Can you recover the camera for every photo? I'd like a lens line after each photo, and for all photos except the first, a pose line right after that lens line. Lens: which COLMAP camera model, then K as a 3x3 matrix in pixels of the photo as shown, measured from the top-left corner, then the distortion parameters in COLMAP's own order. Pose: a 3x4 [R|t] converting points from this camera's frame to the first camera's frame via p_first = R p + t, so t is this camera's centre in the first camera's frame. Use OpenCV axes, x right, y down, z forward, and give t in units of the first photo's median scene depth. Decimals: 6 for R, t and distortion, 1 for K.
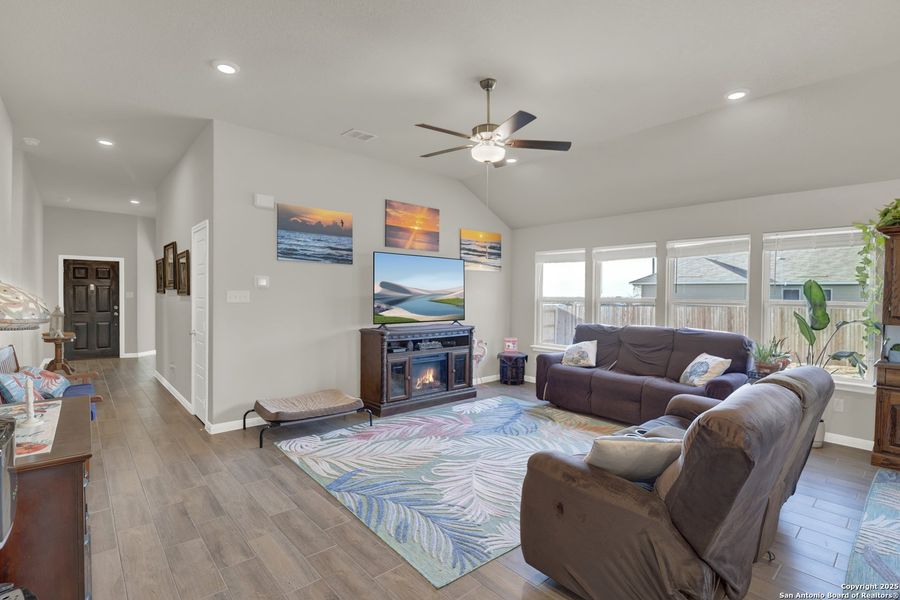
lens RADIAL K [[430.1, 0, 449.5], [0, 430.1, 303.0], [0, 0, 1]] dist [-0.016002, 0.000324]
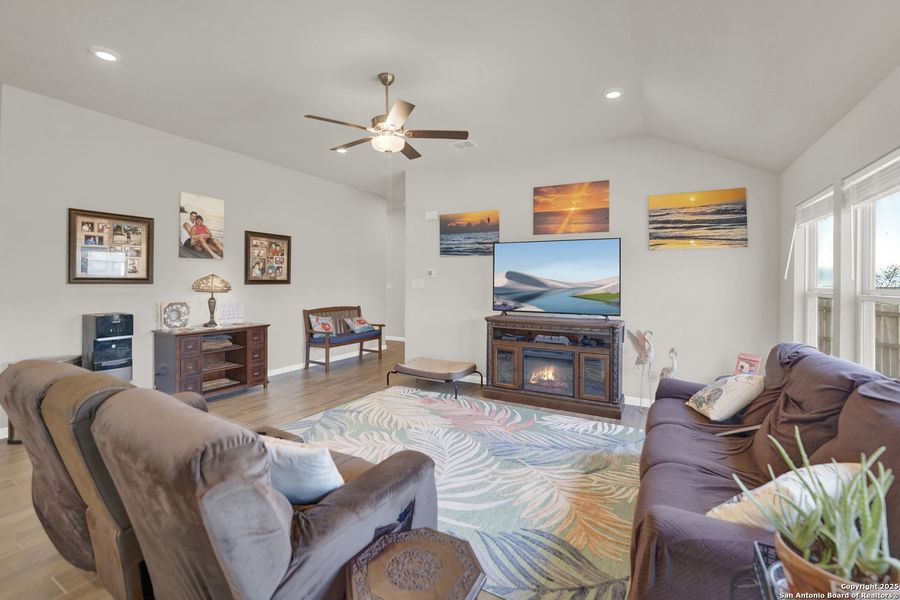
lens RADIAL K [[385.1, 0, 450.1], [0, 385.1, 282.5], [0, 0, 1]] dist [-0.025803, 0.000095]
pose [[0.343609, -0.002435, -0.939110, 0.669260], [-0.024377, 0.999637, -0.011511, -0.006089], [0.938796, 0.026847, 0.343424, 0.554114]]
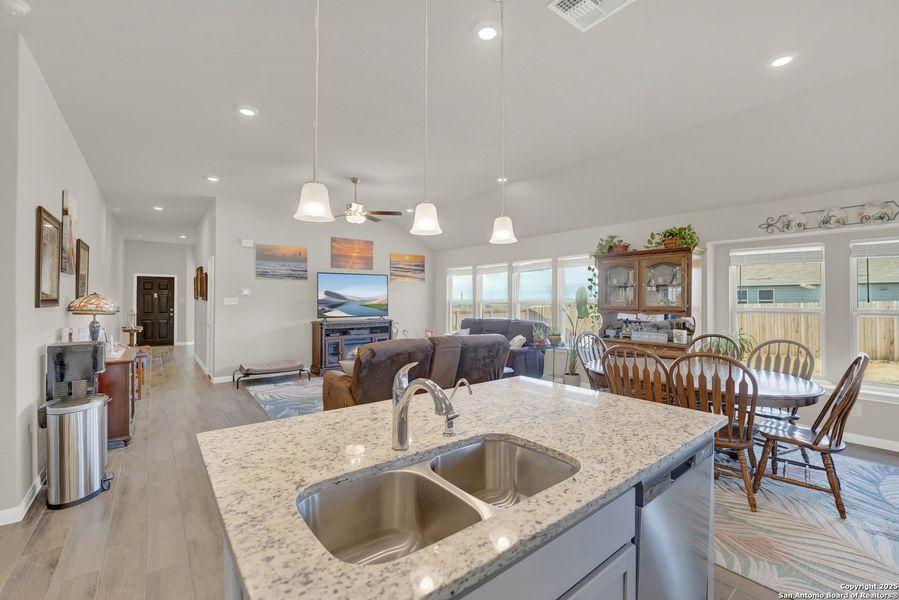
lens RADIAL K [[385.2, 0, 446.7], [0, 385.2, 294.7], [0, 0, 1]] dist [-0.028046, 0.000246]
pose [[0.998061, -0.010751, -0.061312, 0.369563], [0.008984, 0.999538, -0.029025, 0.008710], [0.061596, 0.028418, 0.997697, -0.362716]]
